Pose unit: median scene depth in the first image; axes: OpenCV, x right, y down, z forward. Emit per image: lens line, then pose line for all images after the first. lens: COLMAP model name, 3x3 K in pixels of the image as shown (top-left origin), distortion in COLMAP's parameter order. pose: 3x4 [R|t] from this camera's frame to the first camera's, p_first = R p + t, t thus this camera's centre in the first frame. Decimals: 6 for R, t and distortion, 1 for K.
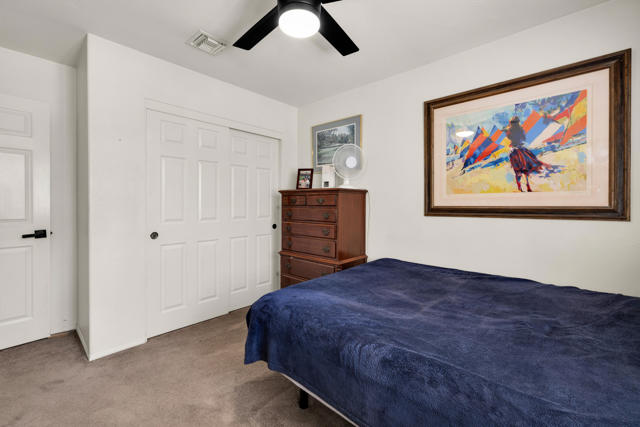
lens RADIAL K [[270.5, 0, 314.4], [0, 270.5, 207.4], [0, 0, 1]] dist [-0.001820, -0.000265]
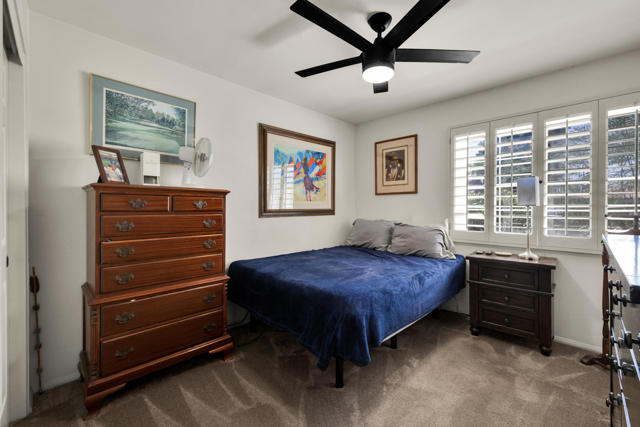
lens RADIAL K [[270.5, 0, 314.4], [0, 270.5, 207.4], [0, 0, 1]] dist [-0.001820, -0.000265]
pose [[0.043417, -0.006357, 0.999037, -0.950270], [0.008556, 0.999945, 0.005991, -0.023651], [-0.999020, 0.008287, 0.043469, 0.852669]]
